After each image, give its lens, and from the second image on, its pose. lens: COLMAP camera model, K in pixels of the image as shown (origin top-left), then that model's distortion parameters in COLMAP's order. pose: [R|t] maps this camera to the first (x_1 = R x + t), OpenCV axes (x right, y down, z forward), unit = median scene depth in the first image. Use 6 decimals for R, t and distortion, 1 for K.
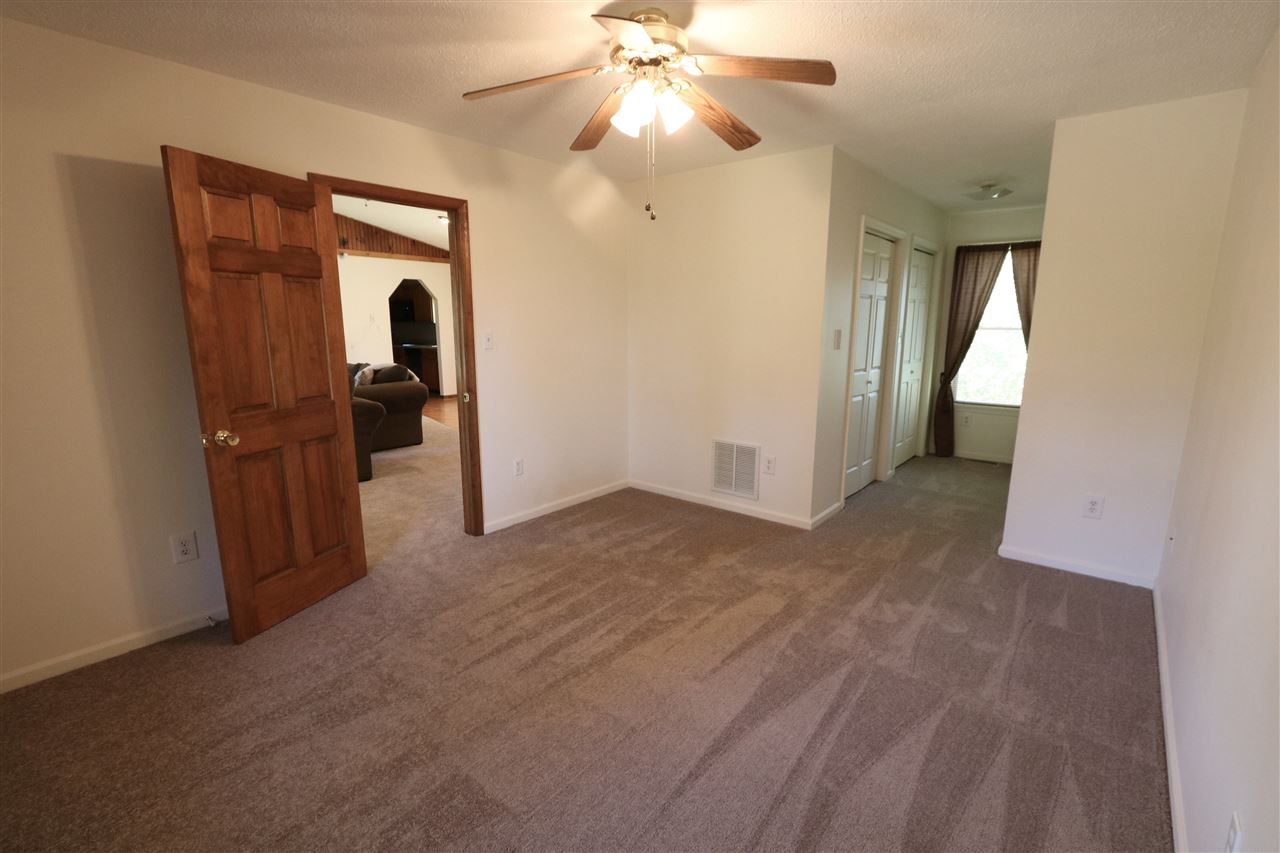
lens RADIAL K [[585.0, 0, 640.9], [0, 585.0, 432.9], [0, 0, 1]] dist [-0.021135, 0.004857]
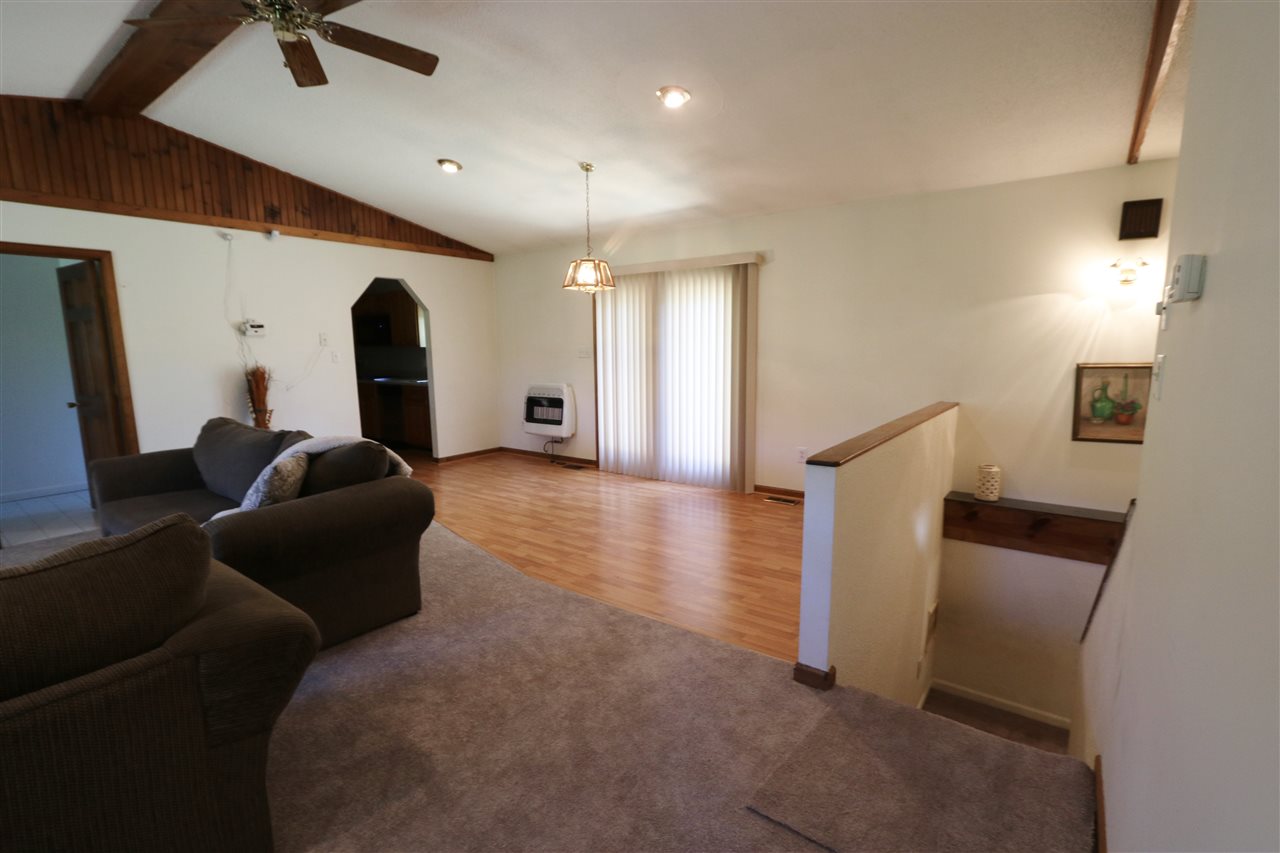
lens RADIAL K [[585.0, 0, 640.9], [0, 585.0, 432.9], [0, 0, 1]] dist [-0.021135, 0.004857]
pose [[0.998977, -0.016202, 0.042224, -0.261532], [0.017724, 0.999198, -0.035917, -0.120070], [-0.041608, 0.036629, 0.998462, 0.637209]]
